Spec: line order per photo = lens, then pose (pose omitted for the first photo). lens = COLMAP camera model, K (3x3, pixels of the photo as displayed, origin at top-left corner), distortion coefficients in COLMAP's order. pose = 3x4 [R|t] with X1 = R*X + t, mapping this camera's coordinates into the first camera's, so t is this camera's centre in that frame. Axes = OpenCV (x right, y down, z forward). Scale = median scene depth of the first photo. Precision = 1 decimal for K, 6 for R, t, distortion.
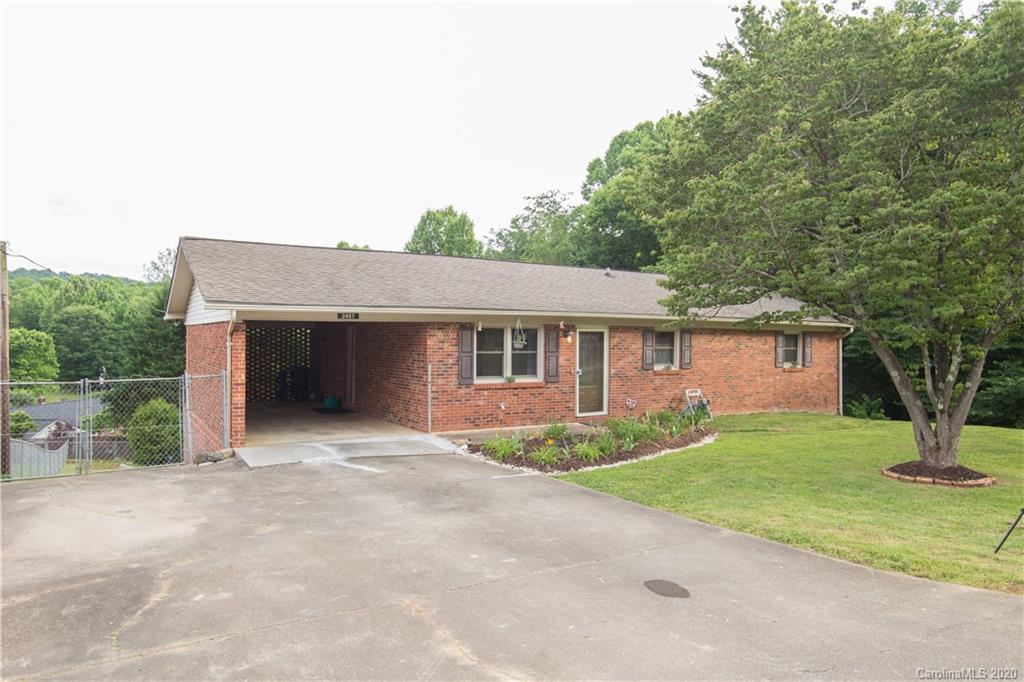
lens RADIAL K [[685.6, 0, 512.0], [0, 685.6, 341.0], [0, 0, 1]] dist [0.000170, -0.000126]
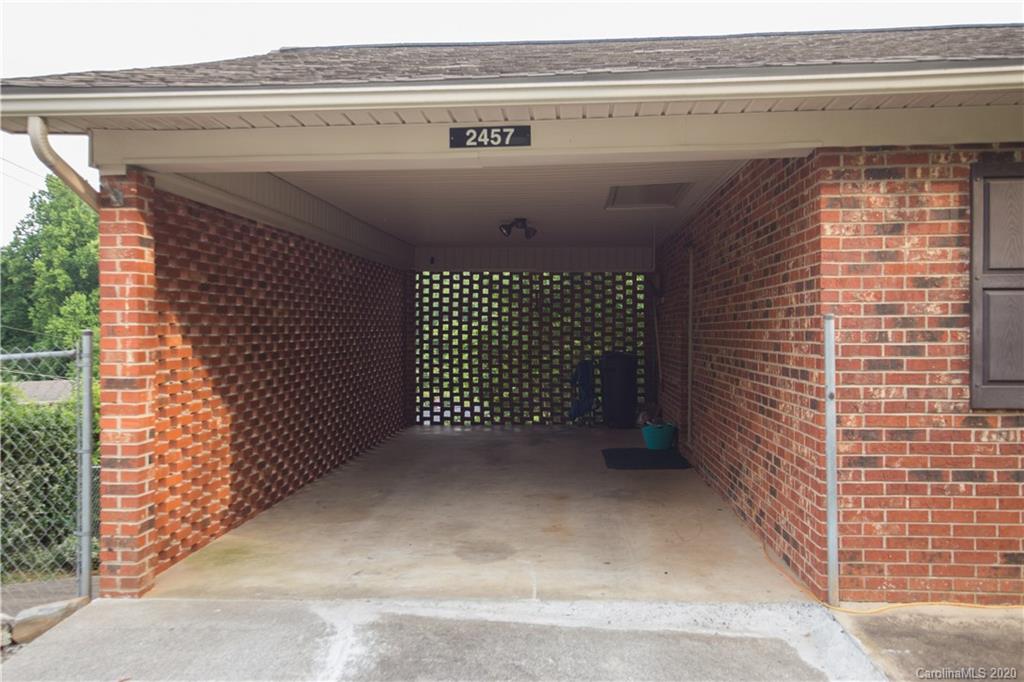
lens RADIAL K [[919.3, 0, 512.0], [0, 919.3, 341.0], [0, 0, 1]] dist [0.007871, 0.006194]
pose [[0.822061, -0.002730, -0.569393, -0.024281], [0.008913, 0.999928, 0.008075, 0.032524], [0.569330, -0.011713, 0.822026, 0.580963]]
